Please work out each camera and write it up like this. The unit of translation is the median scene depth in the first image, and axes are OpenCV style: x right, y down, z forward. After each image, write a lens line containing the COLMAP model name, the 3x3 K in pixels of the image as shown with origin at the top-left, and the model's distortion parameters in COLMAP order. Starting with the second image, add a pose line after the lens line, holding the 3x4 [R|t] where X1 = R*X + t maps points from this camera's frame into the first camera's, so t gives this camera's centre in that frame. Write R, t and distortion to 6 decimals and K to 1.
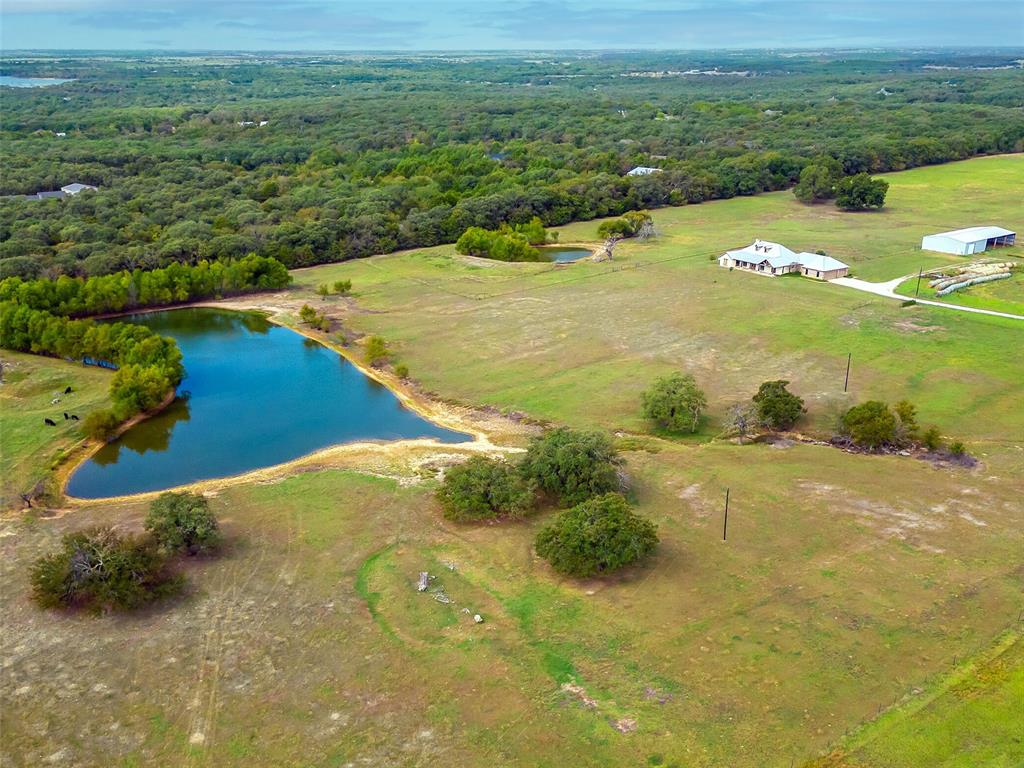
lens RADIAL K [[698.6, 0, 512.0], [0, 698.6, 384.0], [0, 0, 1]] dist [0.050548, -0.045037]
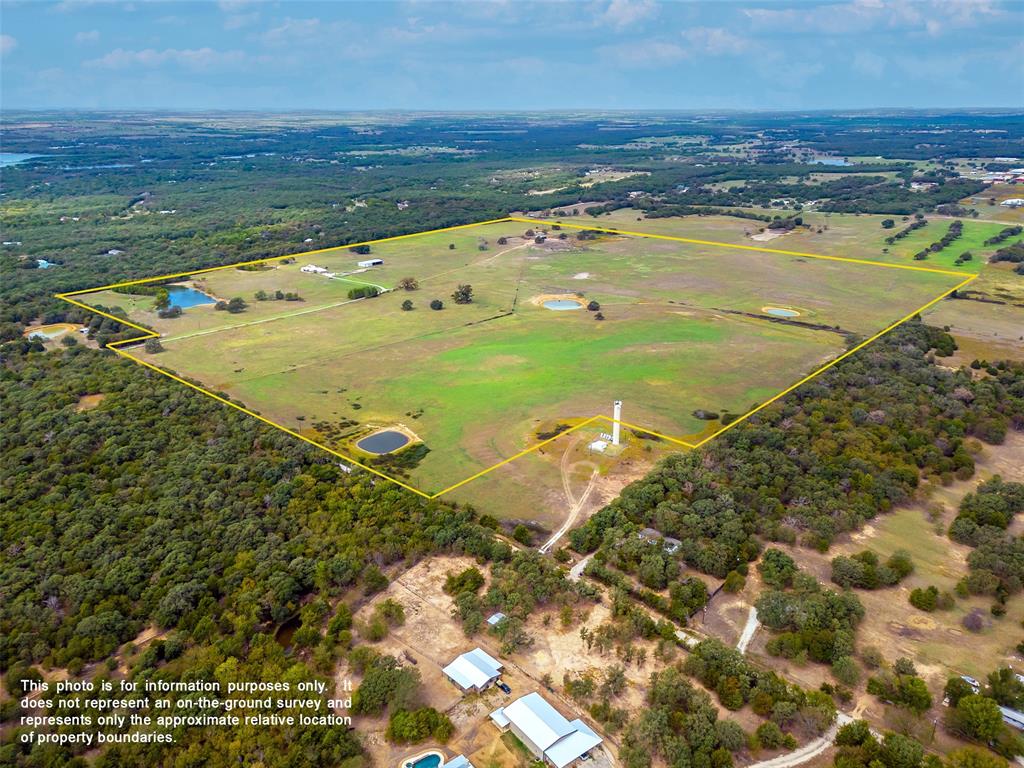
lens RADIAL K [[698.6, 0, 512.0], [0, 698.6, 384.0], [0, 0, 1]] dist [0.050548, -0.045037]
pose [[0.991637, -0.053100, 0.117625, 1.015558], [0.053402, 0.998573, 0.000583, 0.561757], [-0.117488, 0.005703, 0.993058, -3.257715]]
